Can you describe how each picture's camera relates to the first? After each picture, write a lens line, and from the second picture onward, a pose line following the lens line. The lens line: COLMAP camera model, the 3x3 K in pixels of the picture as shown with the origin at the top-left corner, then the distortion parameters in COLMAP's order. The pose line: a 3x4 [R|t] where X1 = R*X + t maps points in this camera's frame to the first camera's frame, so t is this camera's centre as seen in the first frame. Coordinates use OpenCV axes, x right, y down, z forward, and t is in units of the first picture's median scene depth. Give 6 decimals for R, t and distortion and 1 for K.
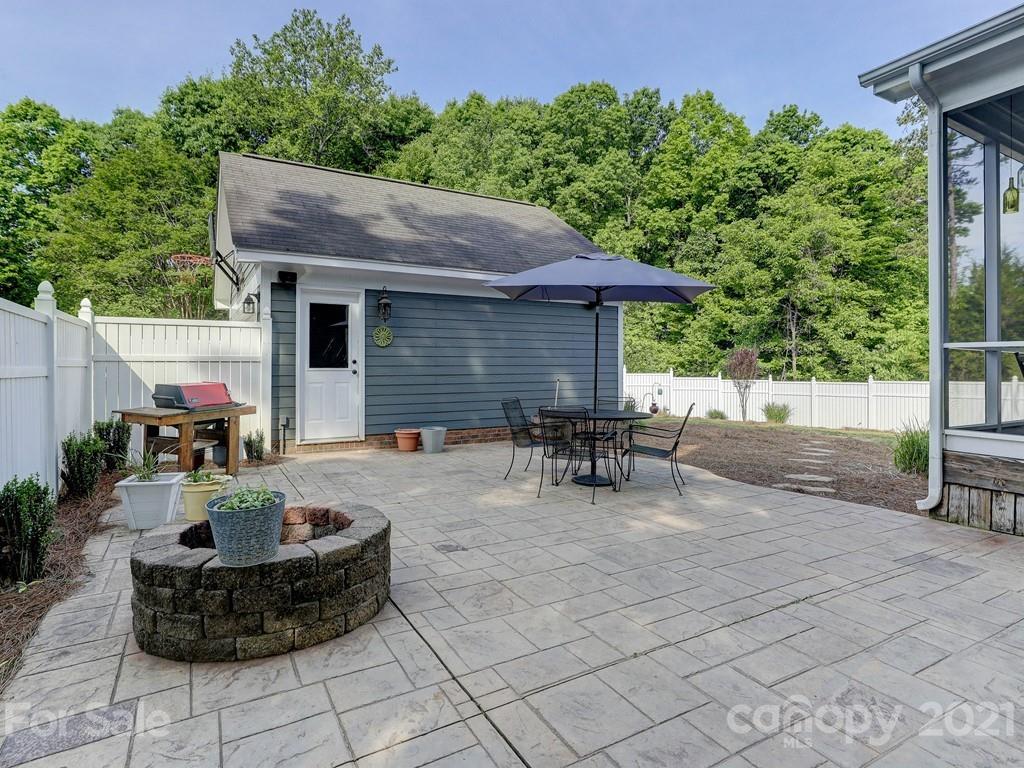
lens RADIAL K [[537.6, 0, 510.6], [0, 537.6, 375.9], [0, 0, 1]] dist [-0.005619, 0.000063]
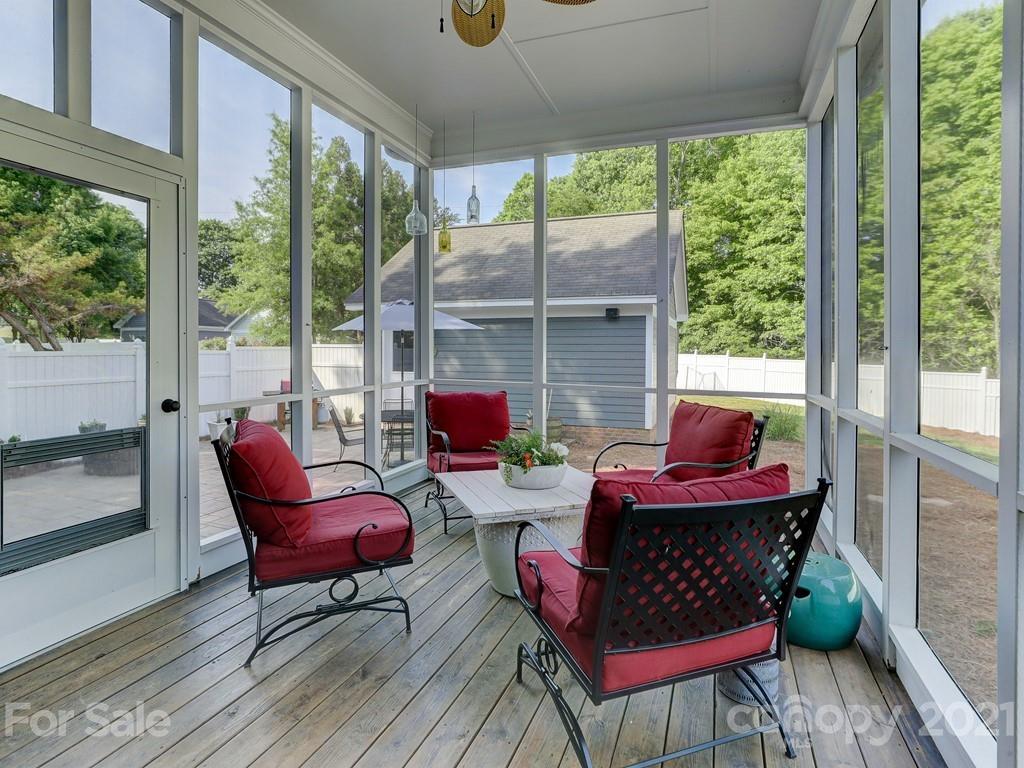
lens RADIAL K [[539.0, 0, 545.3], [0, 539.0, 349.4], [0, 0, 1]] dist [0.003833, 0.001984]
pose [[0.668246, 0.005626, -0.743919, 0.267612], [-0.021164, 0.999710, -0.011450, -0.017299], [0.743640, 0.023396, 0.668171, 0.067376]]
